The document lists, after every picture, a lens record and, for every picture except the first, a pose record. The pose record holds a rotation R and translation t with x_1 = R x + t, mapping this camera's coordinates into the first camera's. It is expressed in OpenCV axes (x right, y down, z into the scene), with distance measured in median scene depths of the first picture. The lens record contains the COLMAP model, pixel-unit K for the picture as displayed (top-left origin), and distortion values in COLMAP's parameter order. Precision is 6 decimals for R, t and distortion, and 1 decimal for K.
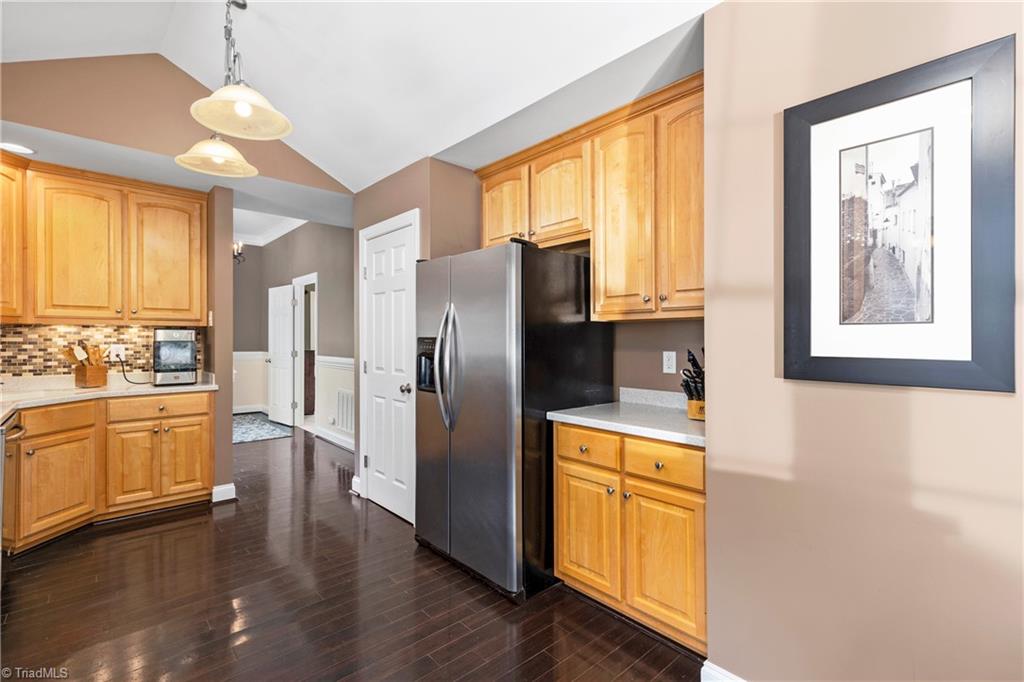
lens RADIAL K [[465.6, 0, 512.6], [0, 465.6, 331.8], [0, 0, 1]] dist [0.001463, 0.000274]
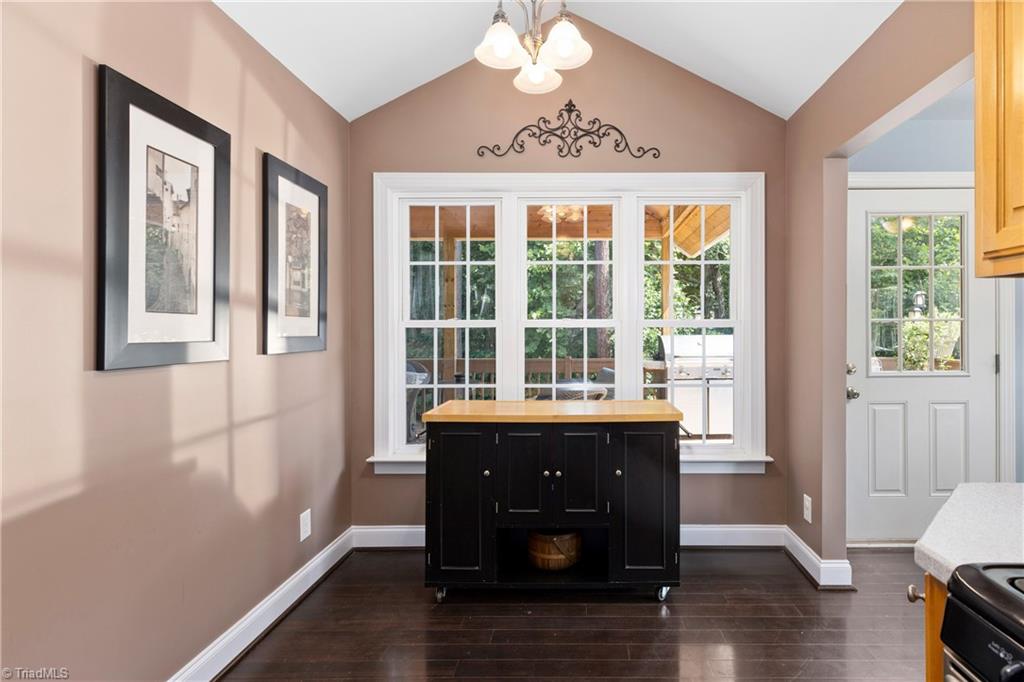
lens RADIAL K [[465.6, 0, 512.6], [0, 465.6, 331.8], [0, 0, 1]] dist [0.001463, 0.000274]
pose [[-0.635815, 0.004858, 0.771826, -0.648974], [-0.002650, 0.999961, -0.008477, 0.037359], [-0.771837, -0.007435, -0.635777, 1.074771]]
